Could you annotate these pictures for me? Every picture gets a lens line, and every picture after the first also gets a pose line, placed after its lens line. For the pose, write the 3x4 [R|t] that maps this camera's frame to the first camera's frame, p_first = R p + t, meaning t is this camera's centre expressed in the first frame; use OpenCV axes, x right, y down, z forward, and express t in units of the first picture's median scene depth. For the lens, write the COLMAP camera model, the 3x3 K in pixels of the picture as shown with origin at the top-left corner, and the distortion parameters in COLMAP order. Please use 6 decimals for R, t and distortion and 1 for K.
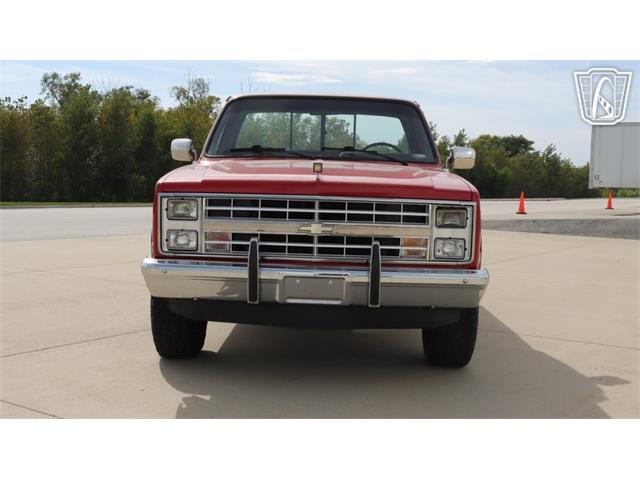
lens RADIAL K [[797.9, 0, 320.0], [0, 797.9, 240.0], [0, 0, 1]] dist [-0.047173, 0.056665]
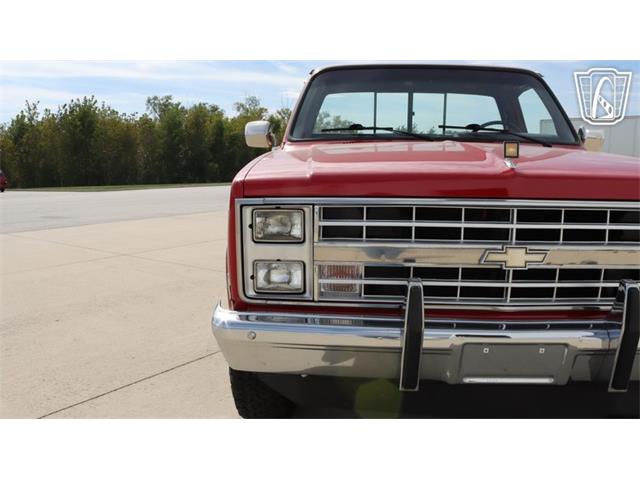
lens RADIAL K [[535.8, 0, 320.0], [0, 535.8, 240.0], [0, 0, 1]] dist [-0.157949, 0.135907]
pose [[0.999332, -0.019904, -0.030639, -0.129860], [0.021914, 0.997529, 0.066754, -0.053473], [0.029235, -0.067380, 0.997299, 0.608582]]
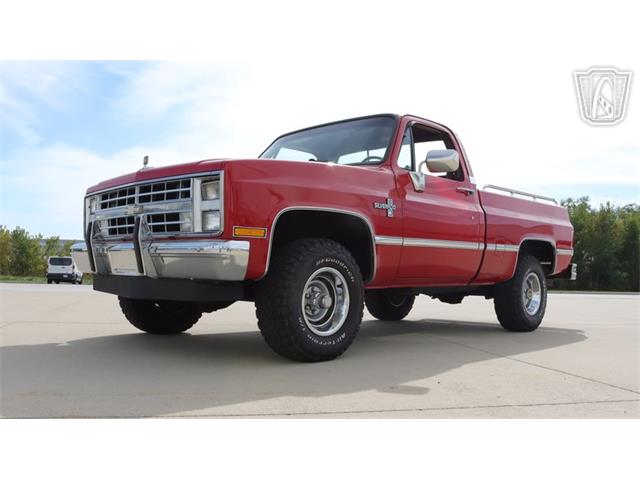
lens RADIAL K [[599.1, 0, 326.3], [0, 599.1, 249.8], [0, 0, 1]] dist [-0.160386, 0.177011]
pose [[0.735660, -0.034022, -0.676496, 0.765913], [-0.053728, 0.992660, -0.108349, 0.119642], [0.675217, 0.116055, 0.728432, 0.560862]]
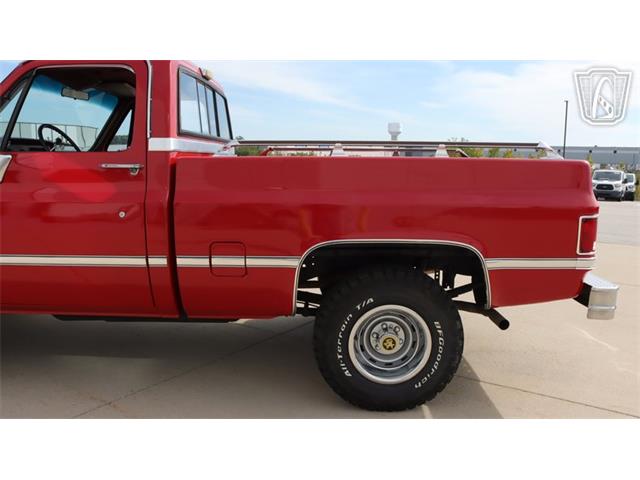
lens RADIAL K [[535.8, 0, 320.0], [0, 535.8, 240.0], [0, 0, 1]] dist [-0.157949, 0.135907]
pose [[0.006916, 0.120166, -0.992730, 0.795771], [-0.094765, 0.988364, 0.118977, -0.132646], [0.995476, 0.093253, 0.018223, 1.738164]]
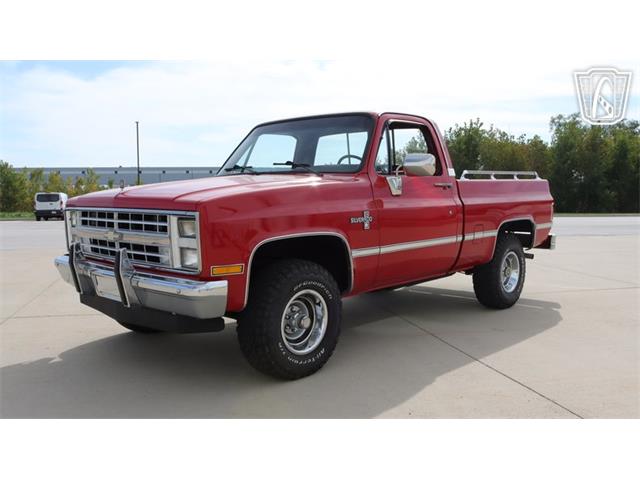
lens RADIAL K [[599.1, 0, 326.3], [0, 599.1, 249.8], [0, 0, 1]] dist [-0.160386, 0.177011]
pose [[0.746058, 0.039418, -0.664713, 0.793900], [-0.028962, 0.999223, 0.026748, -0.025359], [0.665251, -0.000704, 0.746620, 0.550150]]
